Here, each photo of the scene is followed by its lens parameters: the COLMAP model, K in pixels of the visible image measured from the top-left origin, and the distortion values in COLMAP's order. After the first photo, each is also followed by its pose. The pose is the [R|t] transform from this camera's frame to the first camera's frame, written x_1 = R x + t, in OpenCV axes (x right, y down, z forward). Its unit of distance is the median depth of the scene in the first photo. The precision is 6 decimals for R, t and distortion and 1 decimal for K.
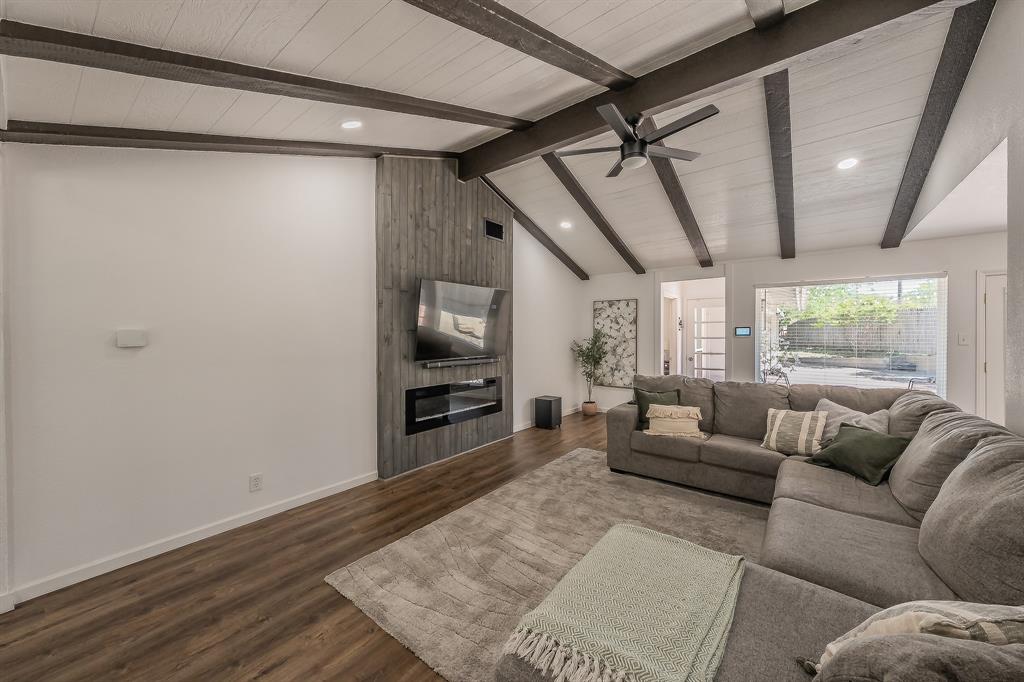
lens RADIAL K [[379.4, 0, 503.4], [0, 379.4, 335.3], [0, 0, 1]] dist [-0.001595, -0.000094]
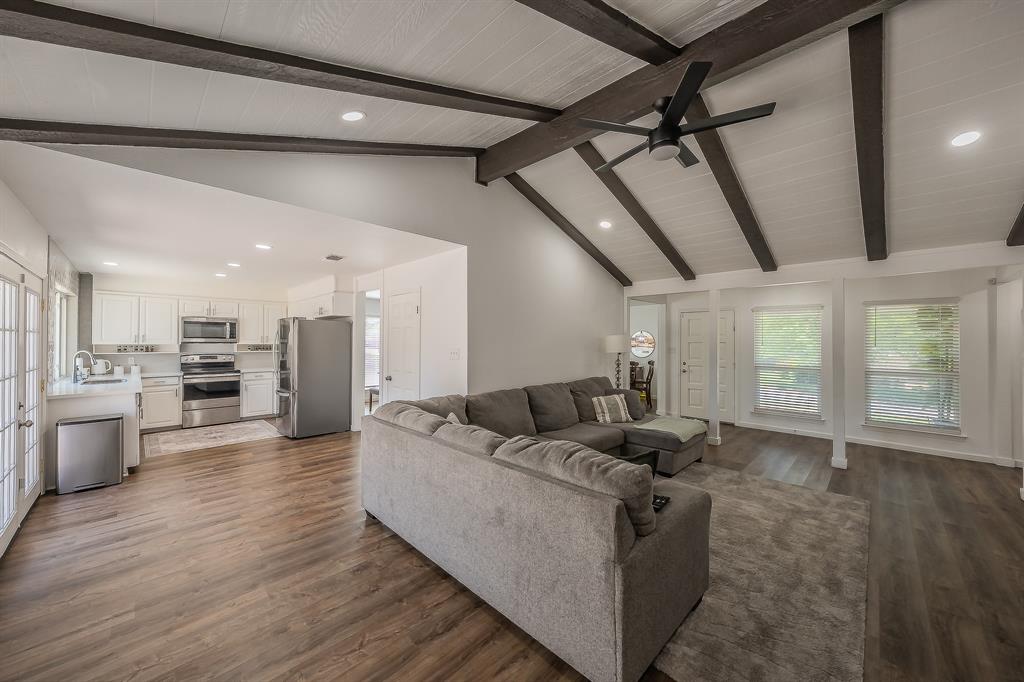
lens RADIAL K [[375.2, 0, 512.0], [0, 375.2, 341.0], [0, 0, 1]] dist [-0.001044, 0.000075]
pose [[-0.994160, -0.000287, 0.107911, 0.465602], [-0.000760, 0.999990, -0.004339, -0.018394], [-0.107909, -0.004396, -0.994151, 1.464010]]
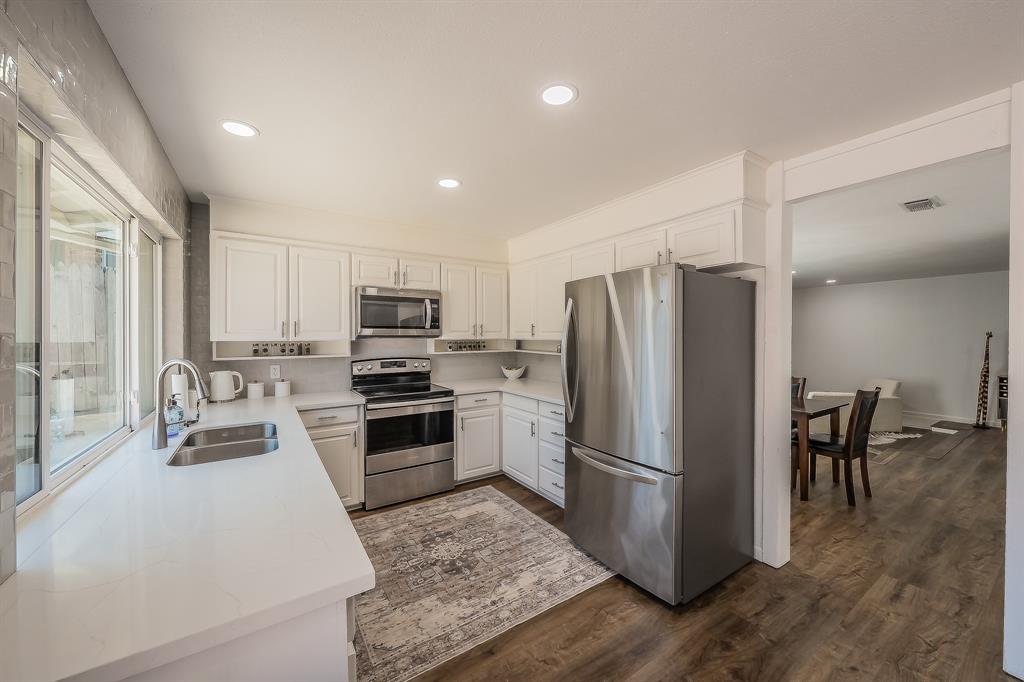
lens RADIAL K [[387.0, 0, 515.8], [0, 387.0, 337.0], [0, 0, 1]] dist [-0.002172, -0.000142]
pose [[-0.951120, 0.004710, 0.308785, 1.426888], [0.005190, 0.999986, 0.000732, -0.016073], [-0.308777, 0.002299, -0.951132, 0.740774]]
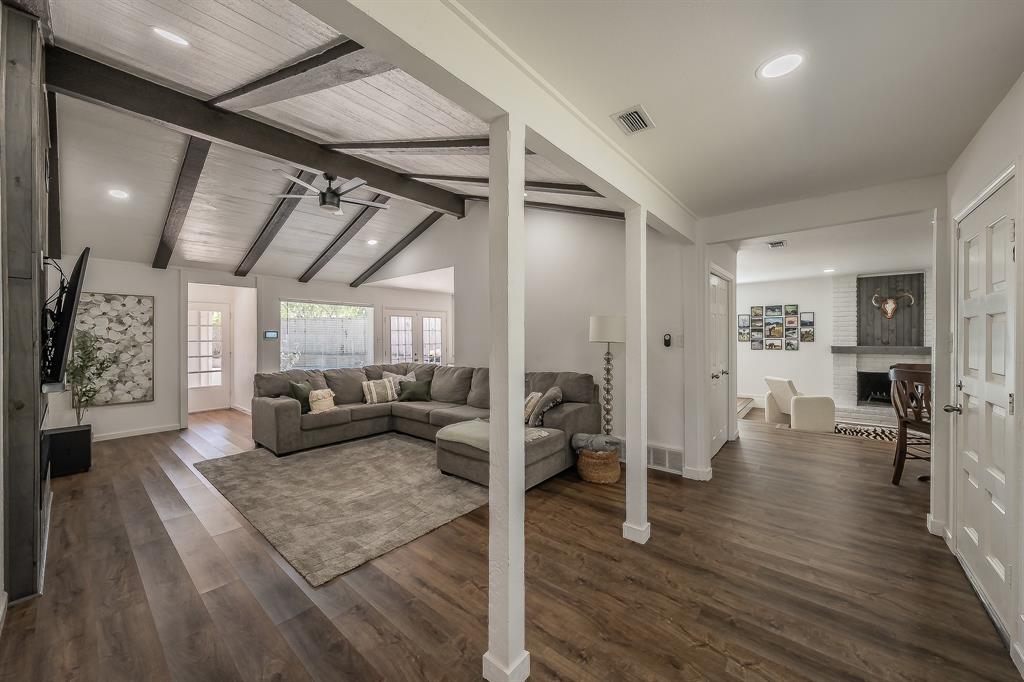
lens RADIAL K [[374.2, 0, 511.0], [0, 374.2, 338.0], [0, 0, 1]] dist [-0.000289, 0.000177]
pose [[0.037241, -0.000633, 0.999306, -0.742820], [0.005444, 0.999985, 0.000430, 0.004749], [-0.999291, 0.005424, 0.037244, 0.242619]]
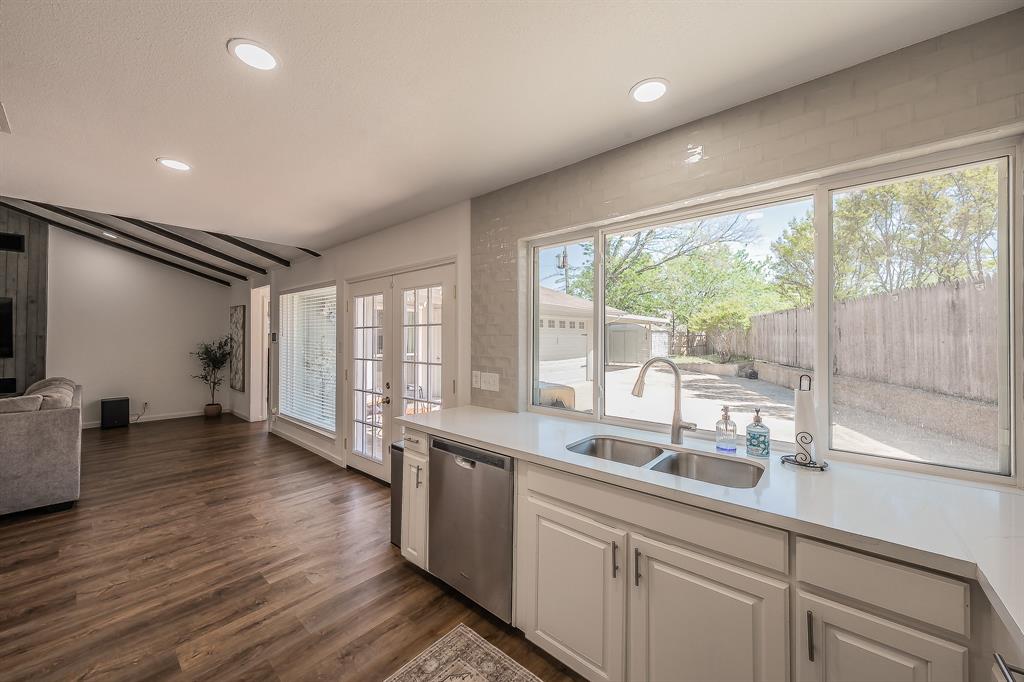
lens RADIAL K [[379.4, 0, 503.4], [0, 379.4, 335.3], [0, 0, 1]] dist [-0.001595, -0.000094]
pose [[0.998697, 0.005305, -0.050759, 1.752655], [-0.005739, 0.999948, -0.008398, -0.013789], [0.050712, 0.008678, 0.998676, 0.007771]]
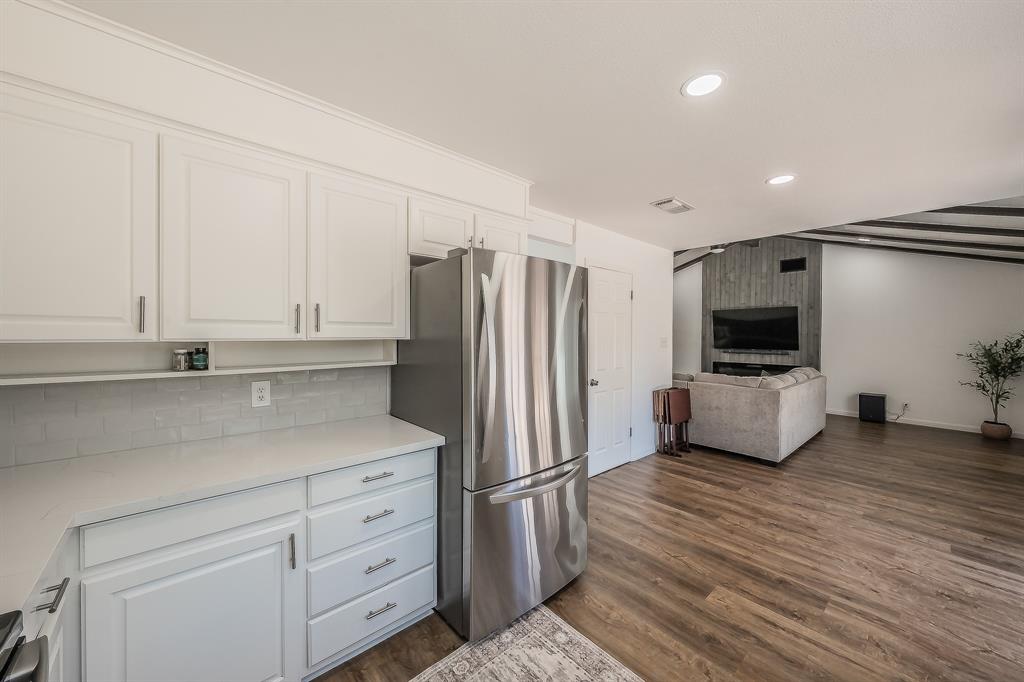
lens RADIAL K [[374.2, 0, 511.0], [0, 374.2, 338.0], [0, 0, 1]] dist [-0.000289, 0.000177]
pose [[-0.173113, 0.014438, -0.984796, 1.922646], [-0.004777, 0.999868, 0.015499, -0.016202], [0.984890, 0.007387, -0.173021, 0.215910]]
